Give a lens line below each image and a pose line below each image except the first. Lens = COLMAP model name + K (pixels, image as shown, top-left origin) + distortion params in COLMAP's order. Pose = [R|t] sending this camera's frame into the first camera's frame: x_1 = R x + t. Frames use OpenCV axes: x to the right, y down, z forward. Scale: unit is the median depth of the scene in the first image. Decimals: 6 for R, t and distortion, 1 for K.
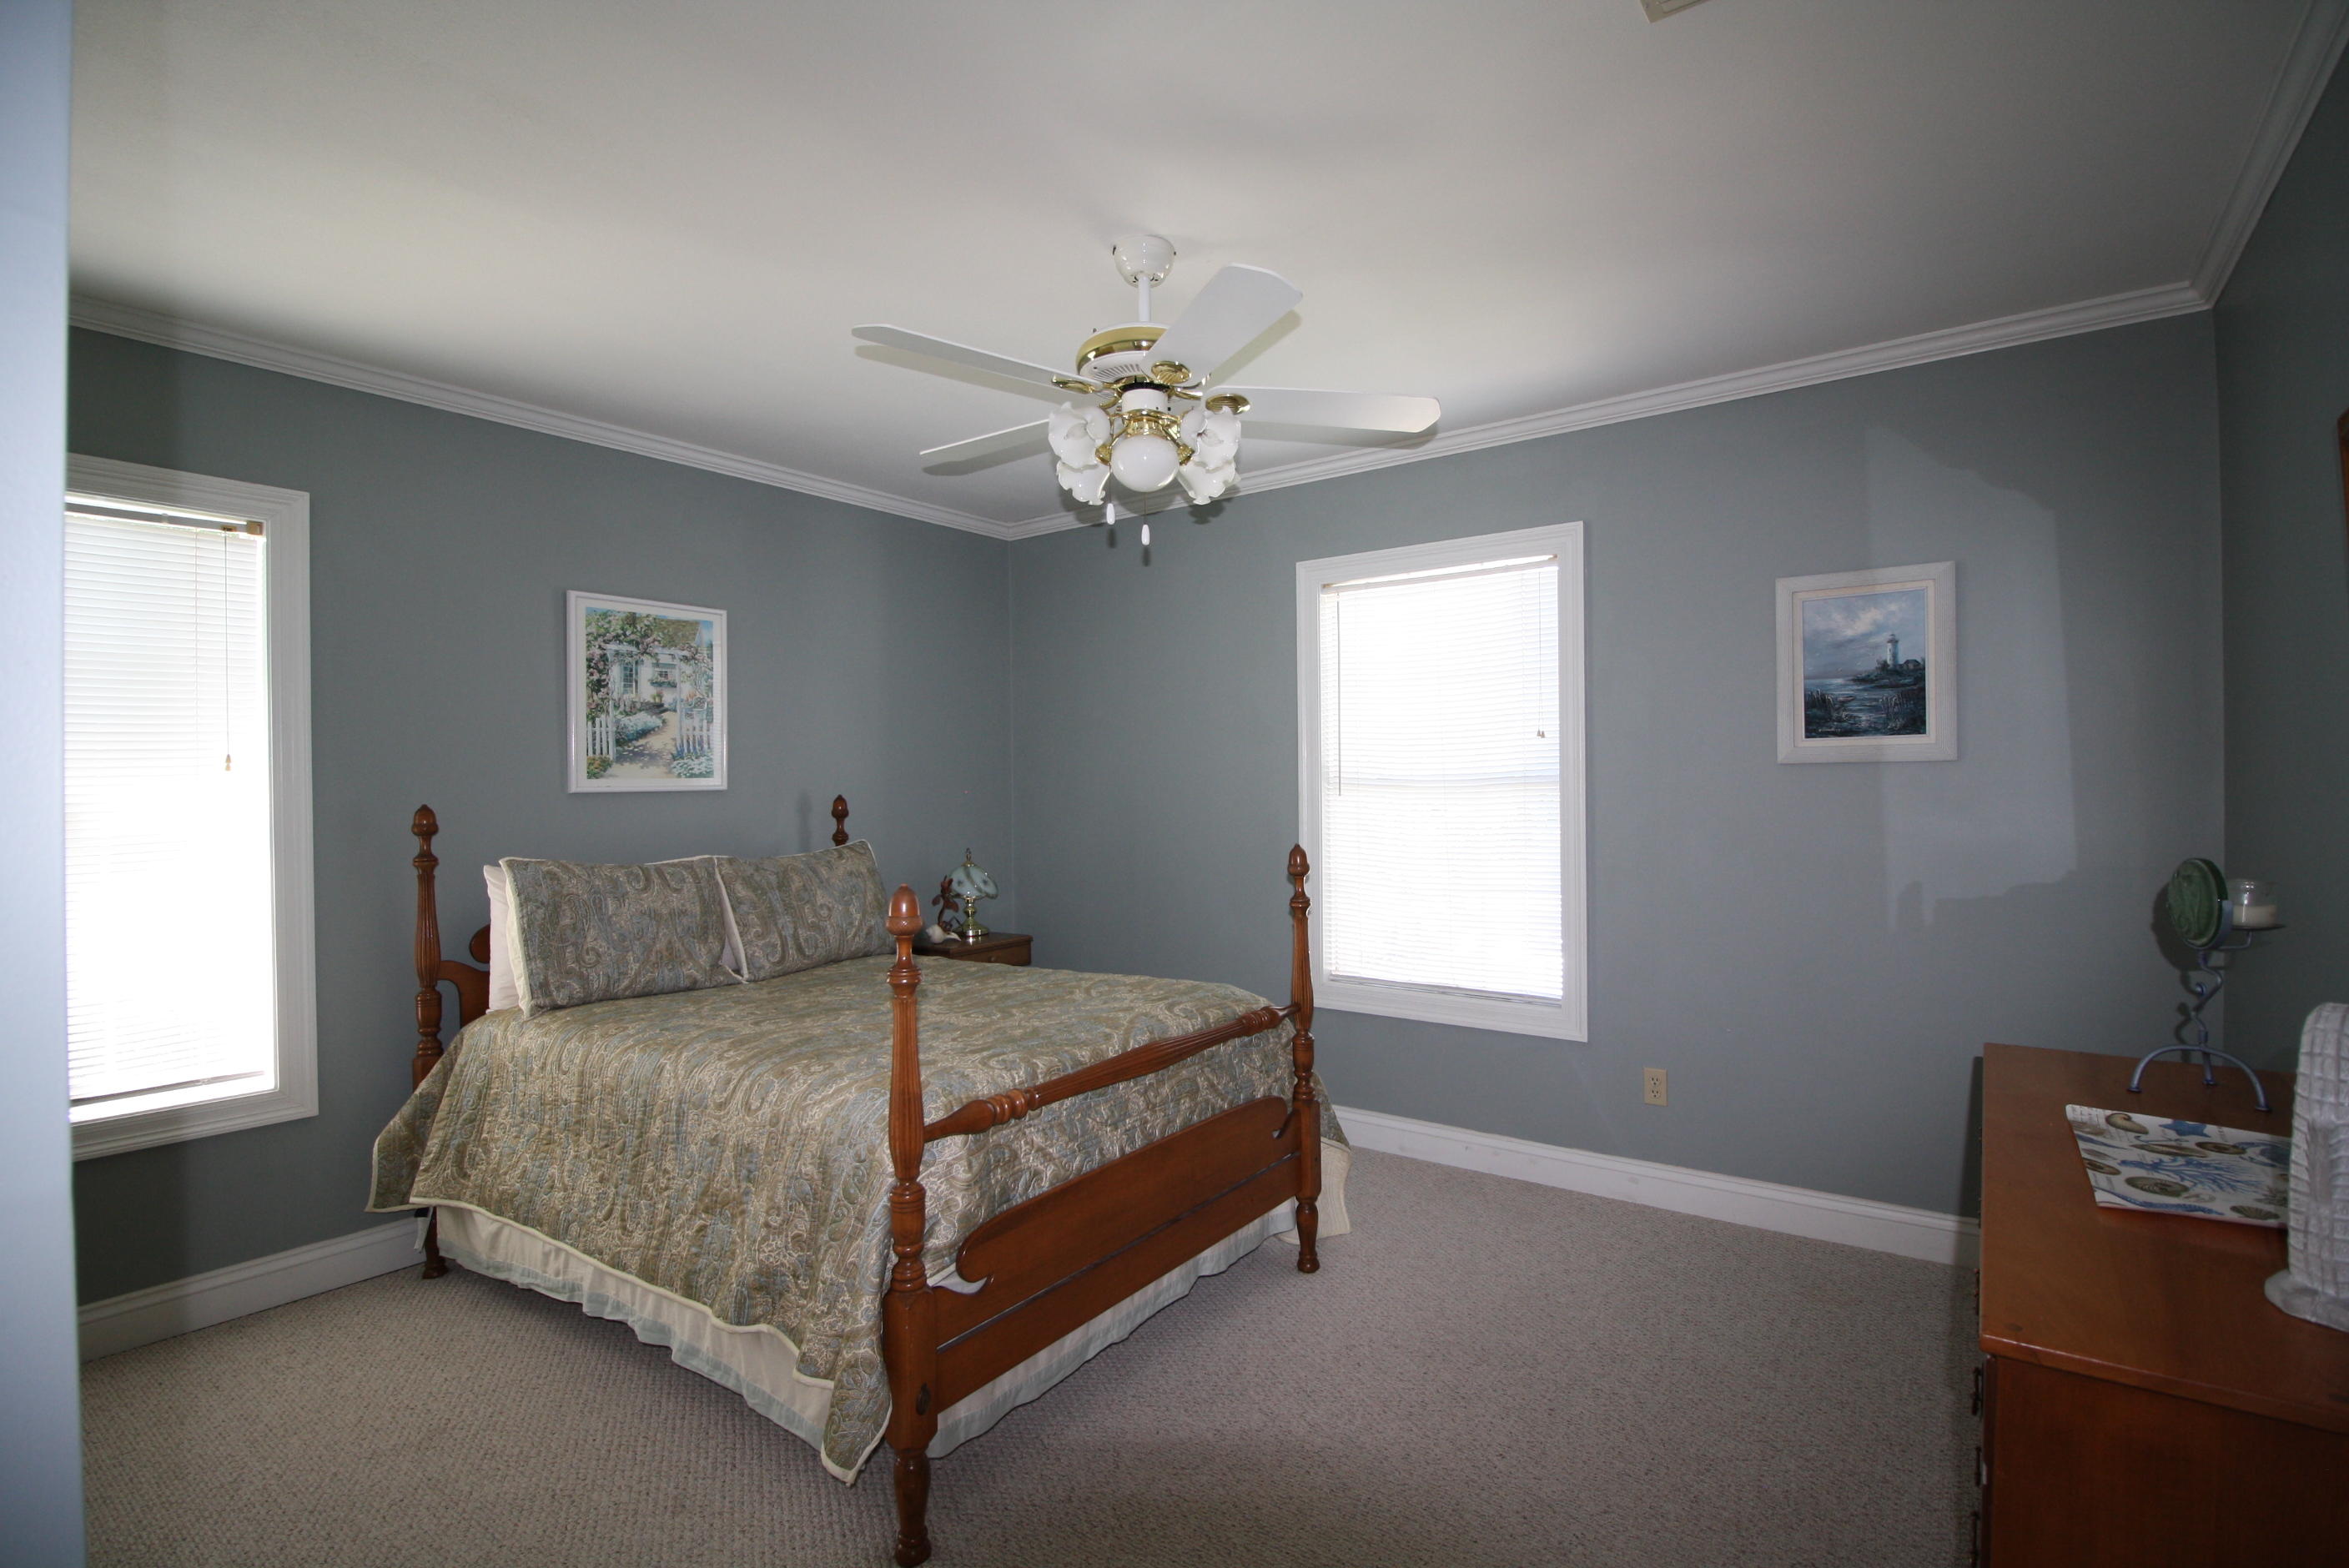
lens RADIAL K [[1107.5, 0, 1180.7], [0, 1107.5, 794.1], [0, 0, 1]] dist [-0.002449, -0.001682]
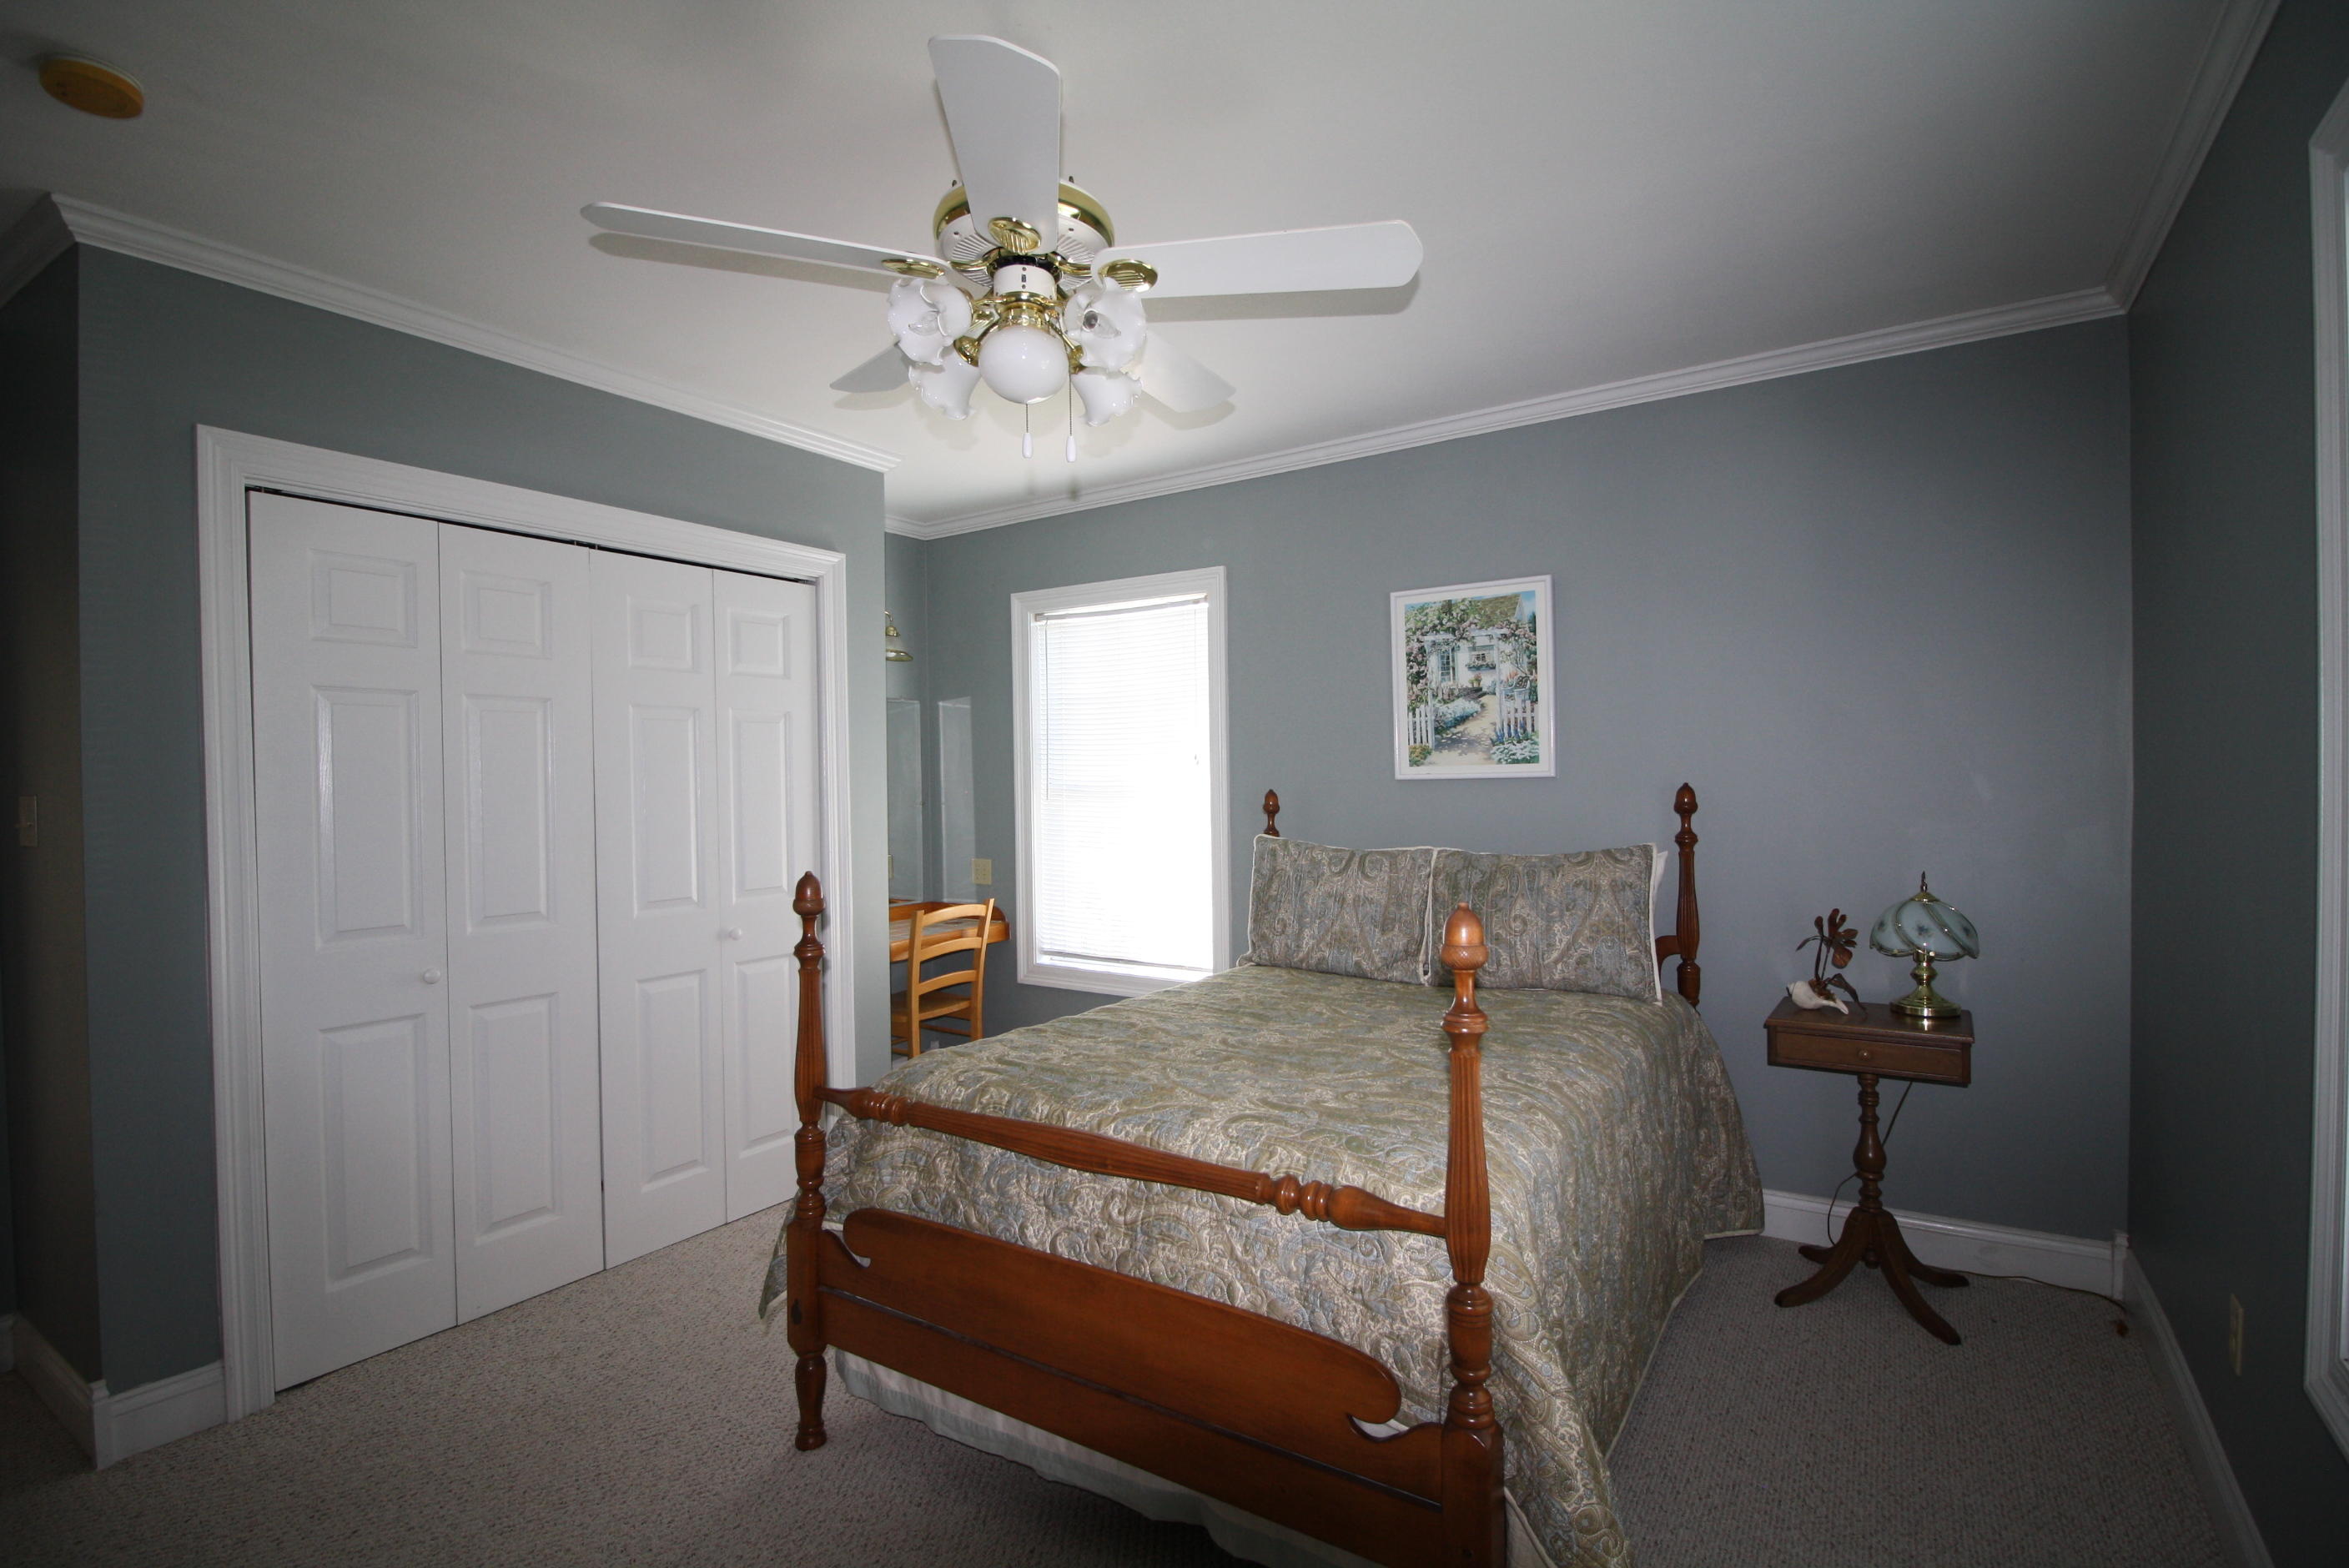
lens RADIAL K [[1107.5, 0, 1180.7], [0, 1107.5, 794.1], [0, 0, 1]] dist [-0.002449, -0.001682]
pose [[0.056033, 0.024701, -0.998123, 0.492437], [0.006896, 0.999661, 0.025126, -0.015138], [0.998405, -0.008291, 0.055843, 0.693860]]
